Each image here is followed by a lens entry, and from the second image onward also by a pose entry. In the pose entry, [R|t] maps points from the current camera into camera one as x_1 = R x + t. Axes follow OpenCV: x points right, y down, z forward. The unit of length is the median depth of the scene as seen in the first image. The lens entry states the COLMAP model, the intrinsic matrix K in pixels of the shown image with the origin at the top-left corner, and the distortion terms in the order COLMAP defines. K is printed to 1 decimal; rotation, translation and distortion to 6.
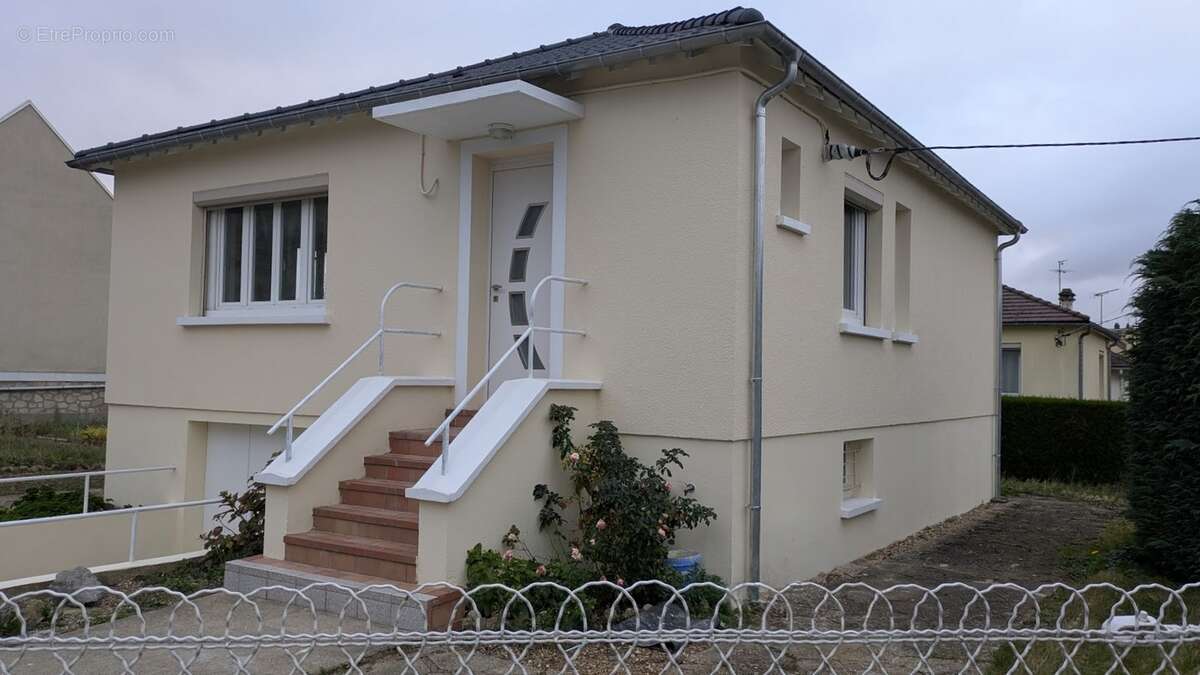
lens RADIAL K [[954.4, 0, 599.3], [0, 954.4, 338.8], [0, 0, 1]] dist [0.043413, 0.009215]
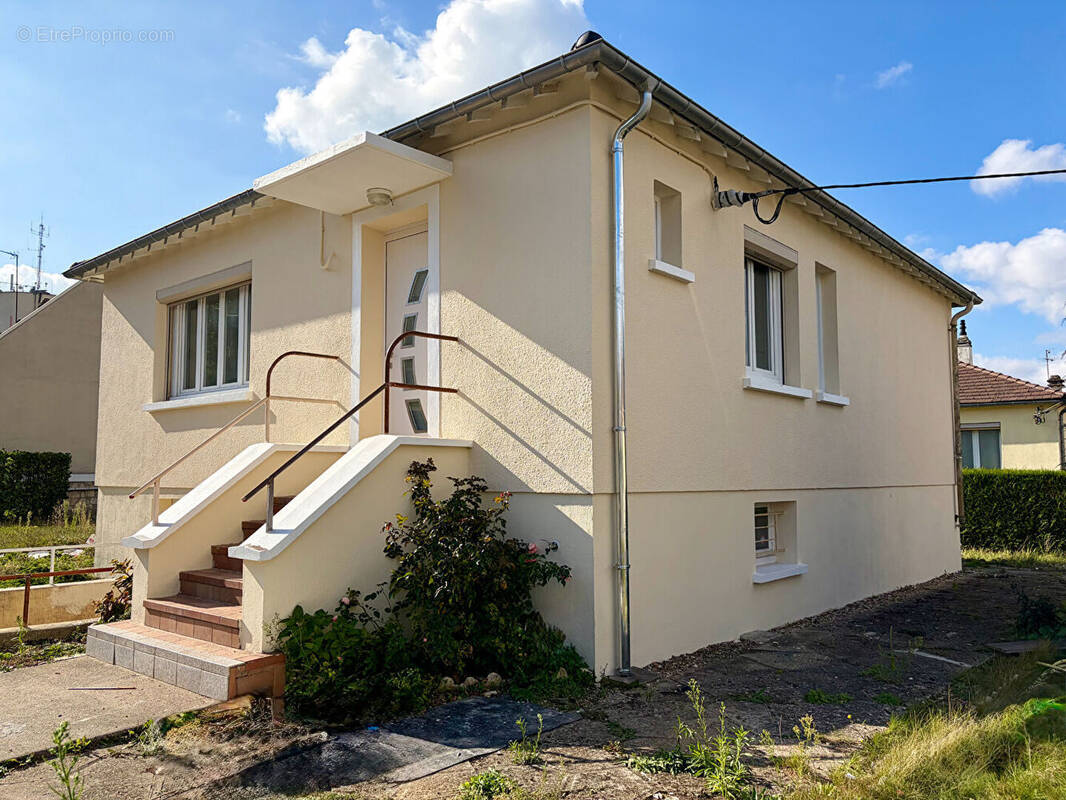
lens RADIAL K [[820.8, 0, 533.4], [0, 820.8, 401.5], [0, 0, 1]] dist [0.020908, 0.000558]
pose [[0.991832, -0.033592, -0.123049, 0.150760], [0.027269, 0.998237, -0.052717, 0.047462], [0.124603, 0.048931, 0.990999, 0.163694]]
